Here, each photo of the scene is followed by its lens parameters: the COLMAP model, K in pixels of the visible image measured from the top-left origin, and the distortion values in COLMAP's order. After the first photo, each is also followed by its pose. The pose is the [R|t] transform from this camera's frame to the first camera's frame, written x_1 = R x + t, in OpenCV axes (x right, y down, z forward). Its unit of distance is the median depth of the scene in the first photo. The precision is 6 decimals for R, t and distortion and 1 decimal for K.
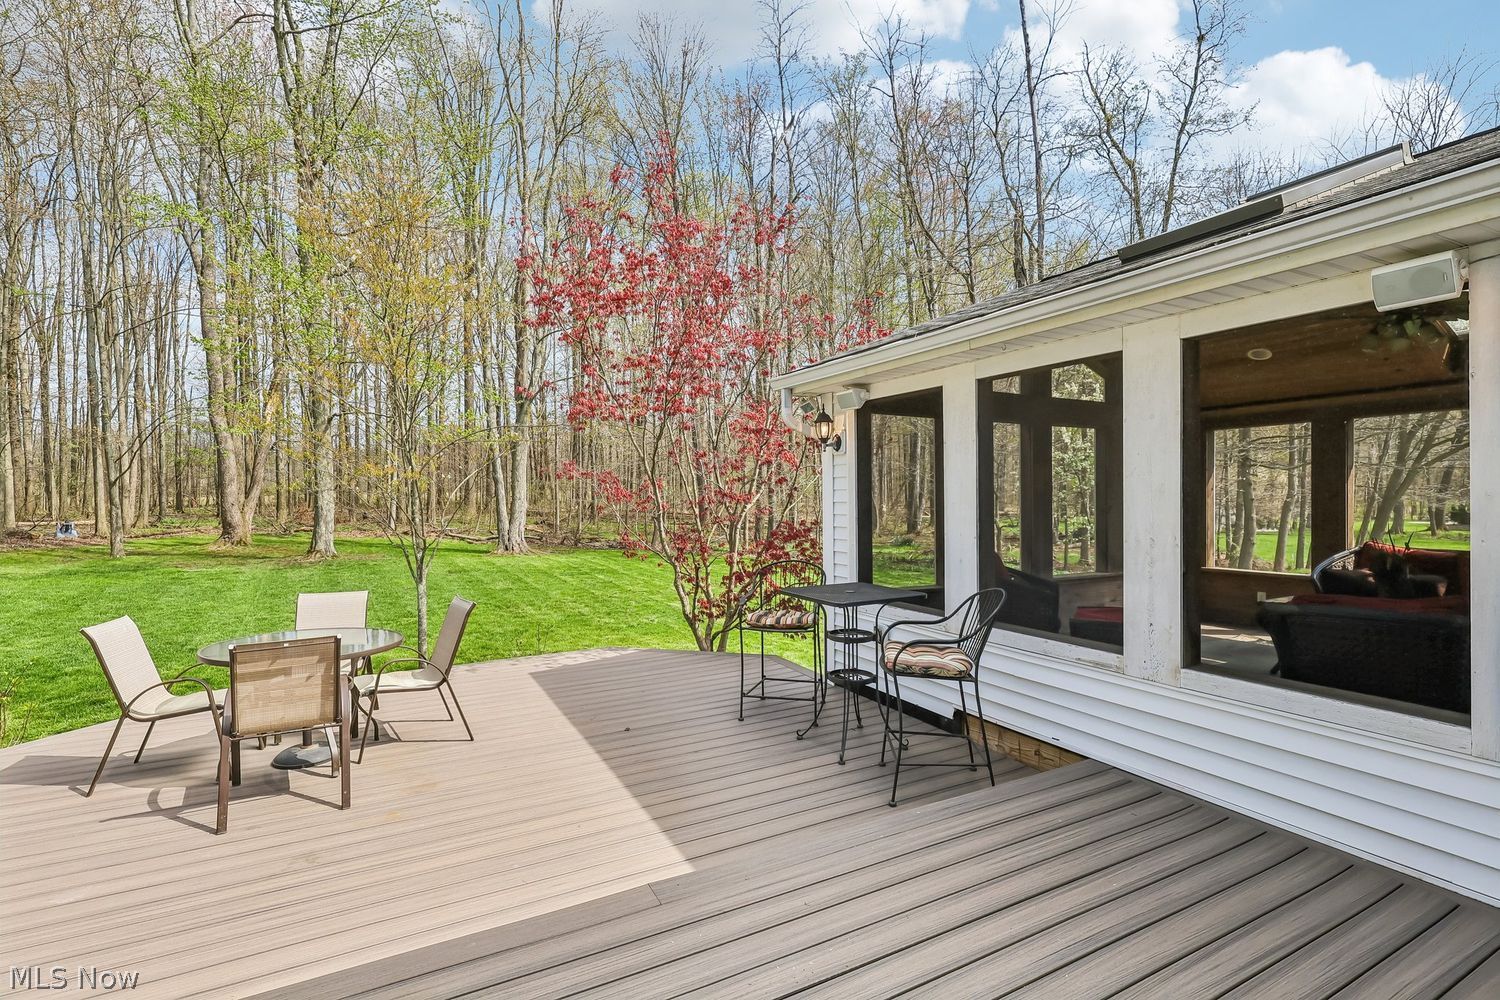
lens RADIAL K [[687.4, 0, 750.0], [0, 687.4, 500.0], [0, 0, 1]] dist [-0.001952, -0.000405]
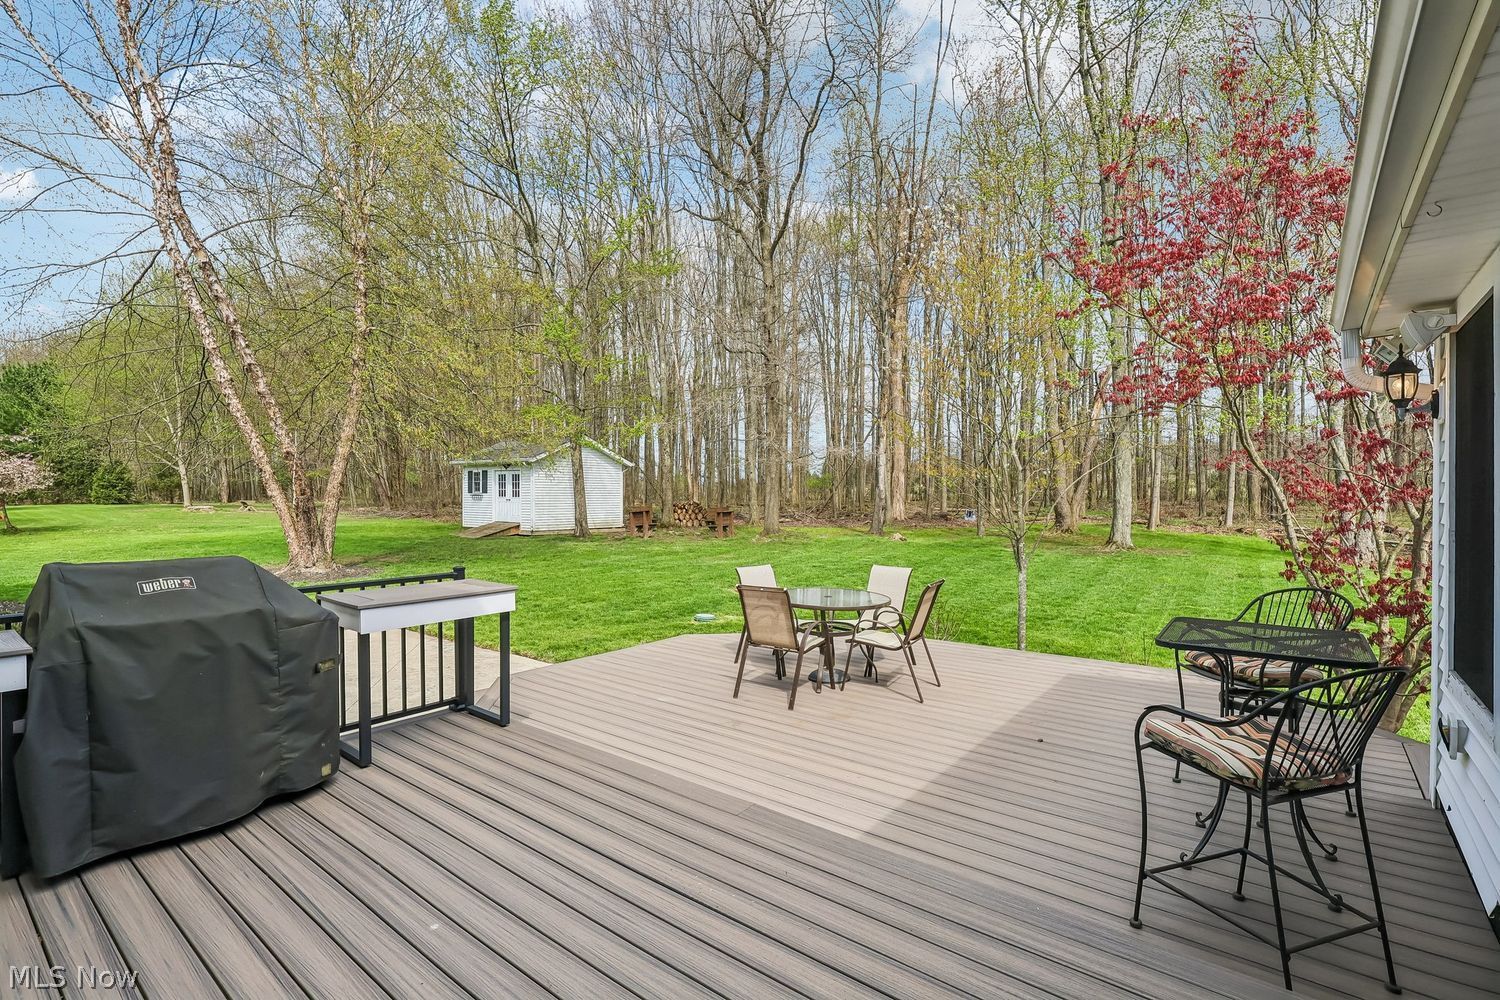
lens RADIAL K [[687.4, 0, 750.0], [0, 687.4, 500.0], [0, 0, 1]] dist [-0.001952, -0.000405]
pose [[0.404767, 0.012235, -0.914338, 0.627103], [-0.003419, 0.999924, 0.011867, -0.007711], [0.914414, -0.001678, 0.404778, 0.305204]]
